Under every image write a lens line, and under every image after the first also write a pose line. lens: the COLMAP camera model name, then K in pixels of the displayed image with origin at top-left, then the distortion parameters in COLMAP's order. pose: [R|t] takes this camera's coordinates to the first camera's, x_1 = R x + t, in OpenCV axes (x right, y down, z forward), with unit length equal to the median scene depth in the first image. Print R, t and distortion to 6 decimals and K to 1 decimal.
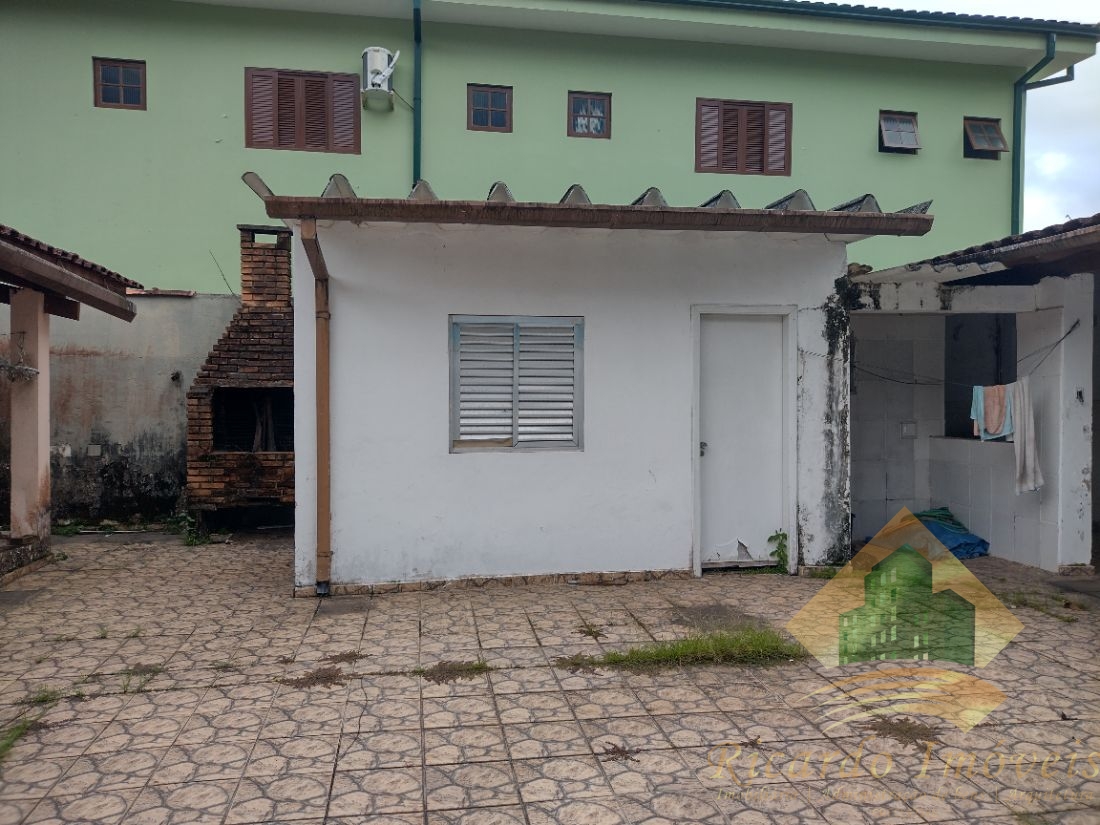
lens RADIAL K [[817.0, 0, 550.0], [0, 817.0, 412.5], [0, 0, 1]] dist [0.032066, -0.025588]
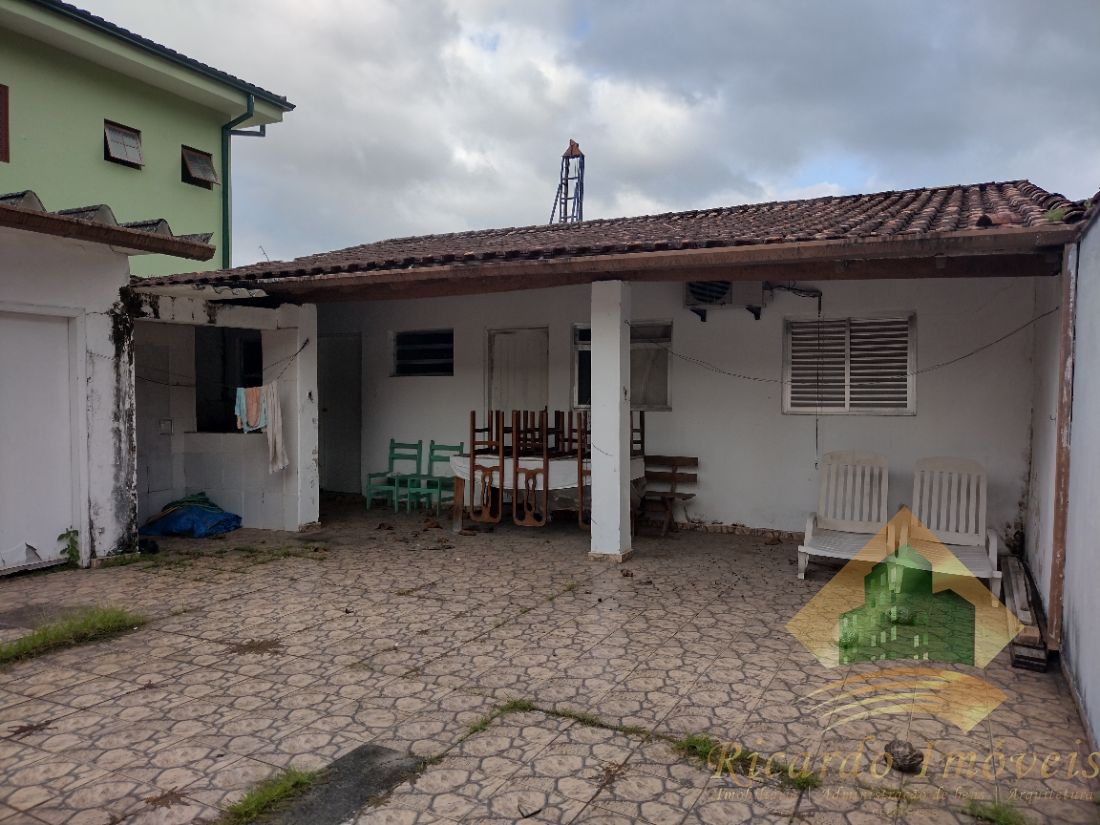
lens RADIAL K [[817.0, 0, 550.0], [0, 817.0, 412.5], [0, 0, 1]] dist [0.032066, -0.025588]
pose [[0.592461, -0.019349, 0.805367, -0.189667], [0.022360, 0.999721, 0.007570, 0.005875], [-0.805289, 0.013523, 0.592728, -0.093035]]
